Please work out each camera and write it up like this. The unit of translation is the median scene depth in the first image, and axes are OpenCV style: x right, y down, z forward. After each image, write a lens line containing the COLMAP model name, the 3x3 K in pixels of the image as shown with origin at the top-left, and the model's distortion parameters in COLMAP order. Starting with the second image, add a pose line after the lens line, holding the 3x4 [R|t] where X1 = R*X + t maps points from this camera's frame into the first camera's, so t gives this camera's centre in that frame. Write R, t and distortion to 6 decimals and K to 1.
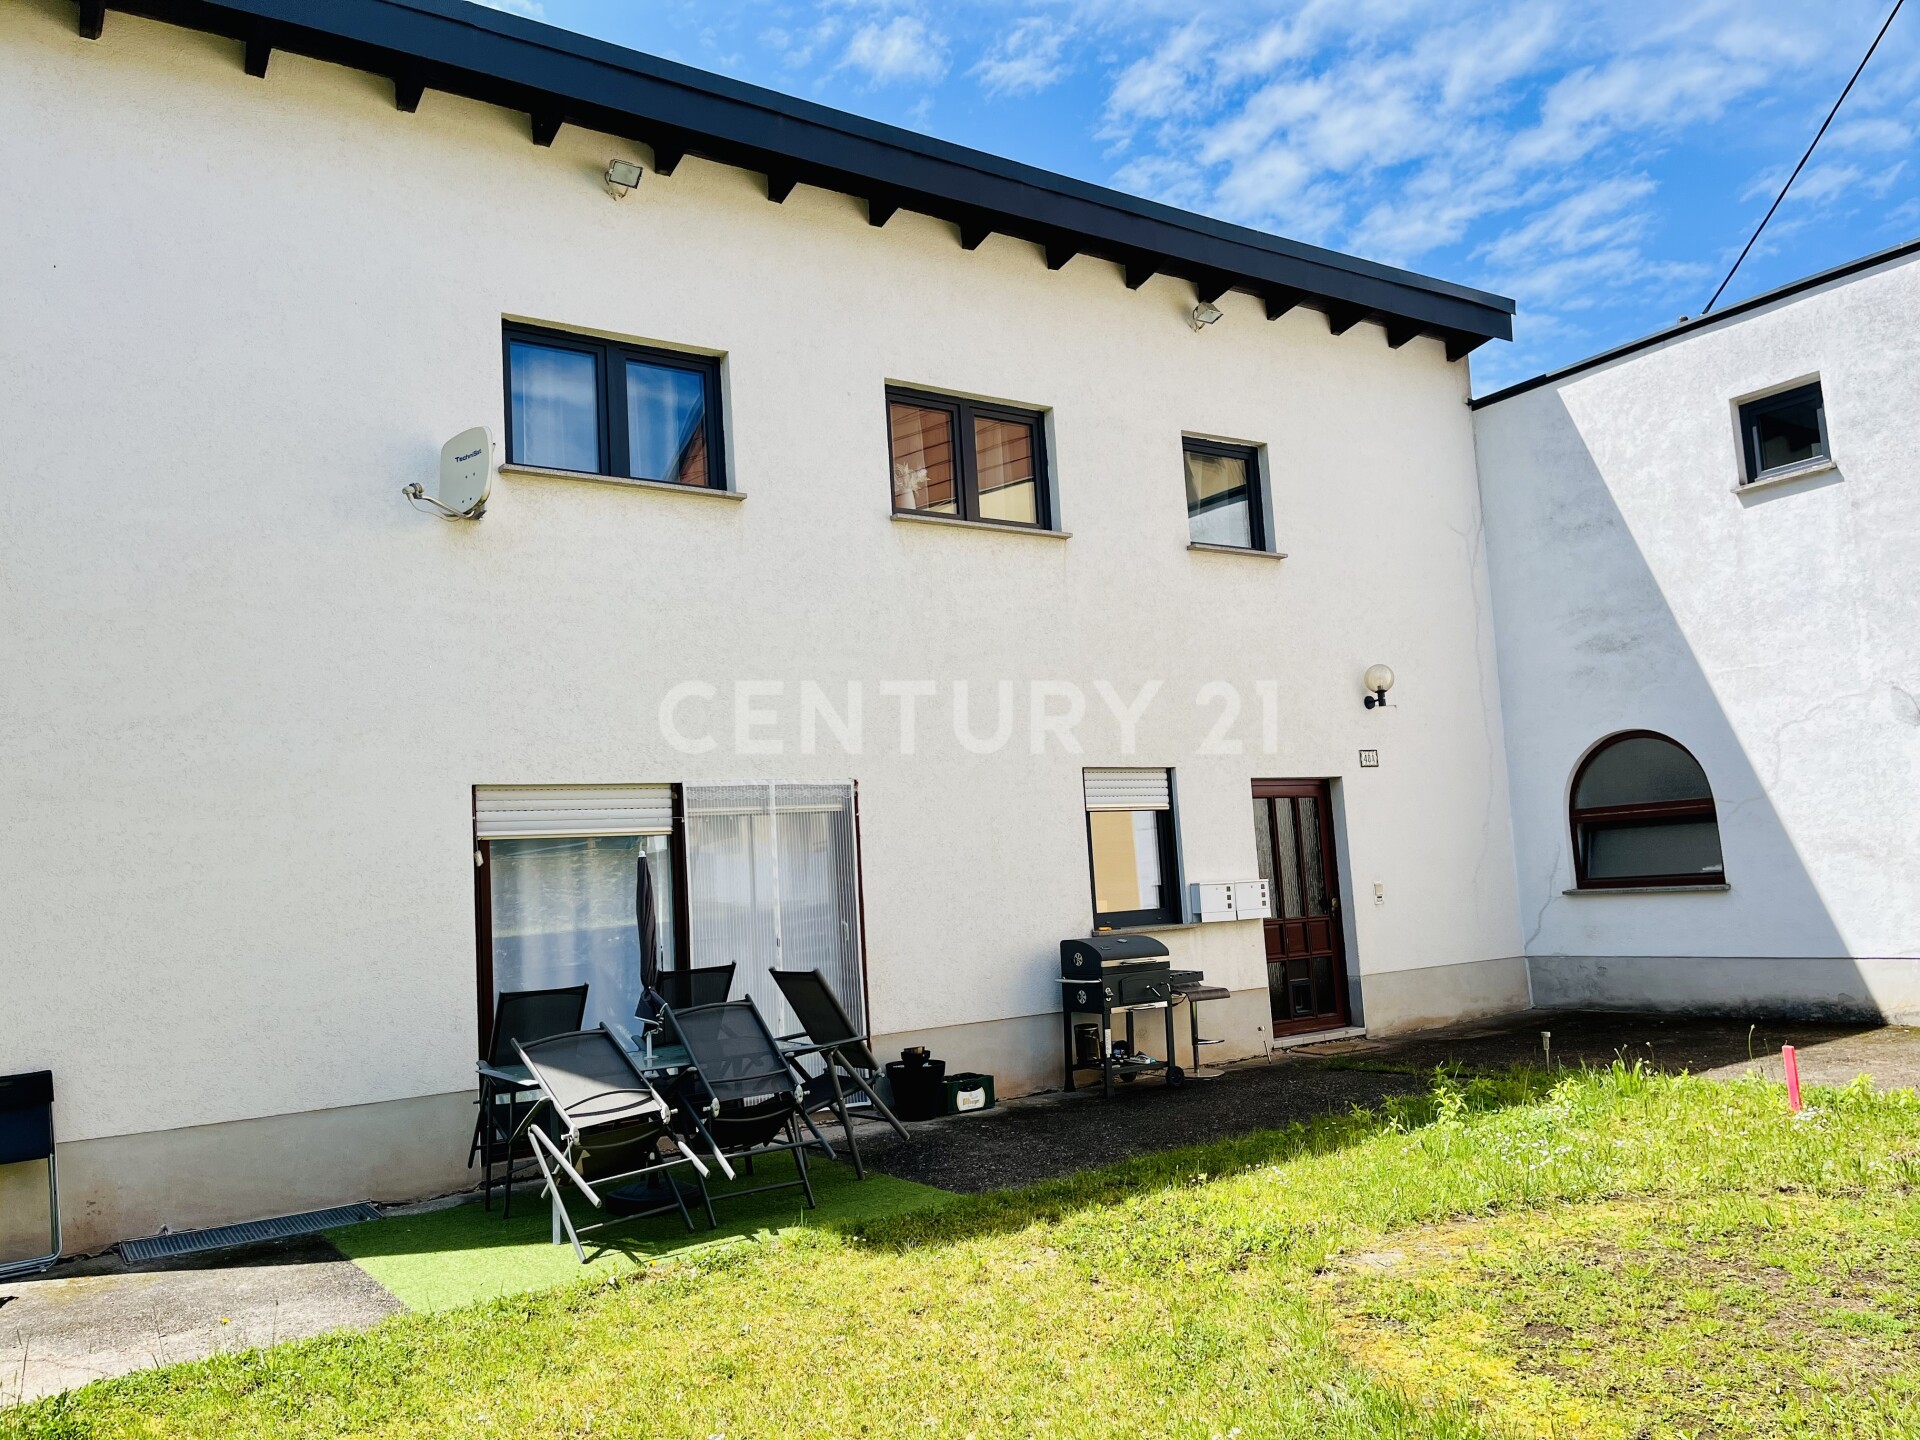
lens RADIAL K [[1432.8, 0, 969.0], [0, 1432.8, 731.9], [0, 0, 1]] dist [0.076253, -0.114859]
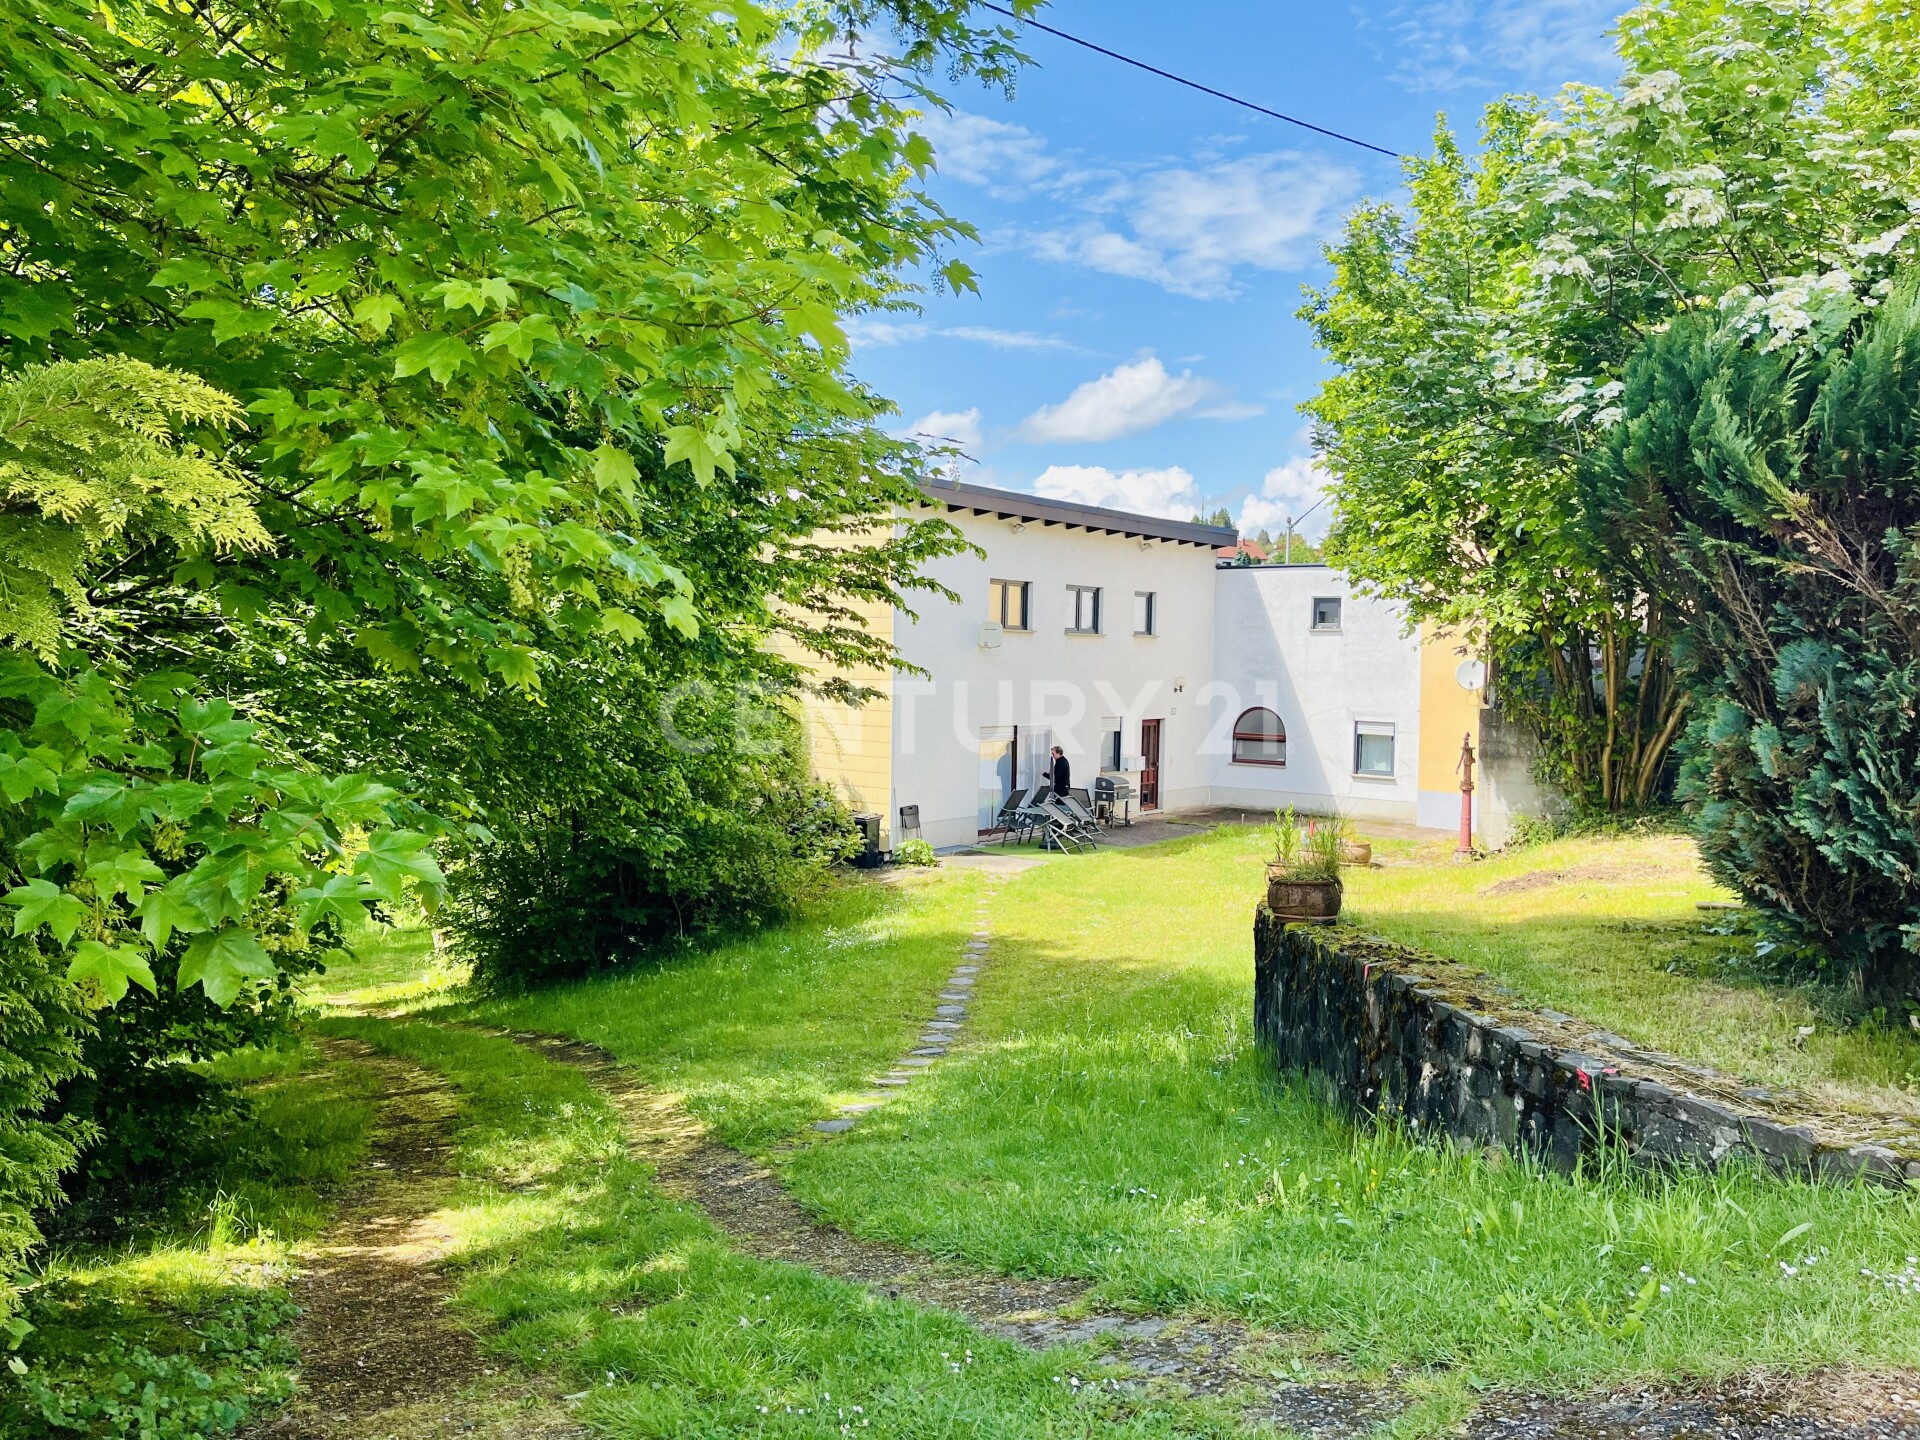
lens RADIAL K [[1432.8, 0, 969.0], [0, 1432.8, 731.9], [0, 0, 1]] dist [0.076253, -0.114859]
pose [[0.945351, 0.061373, 0.320228, -0.953936], [-0.105766, 0.986739, 0.123121, -0.237776], [-0.308425, -0.150262, 0.939306, -1.414562]]
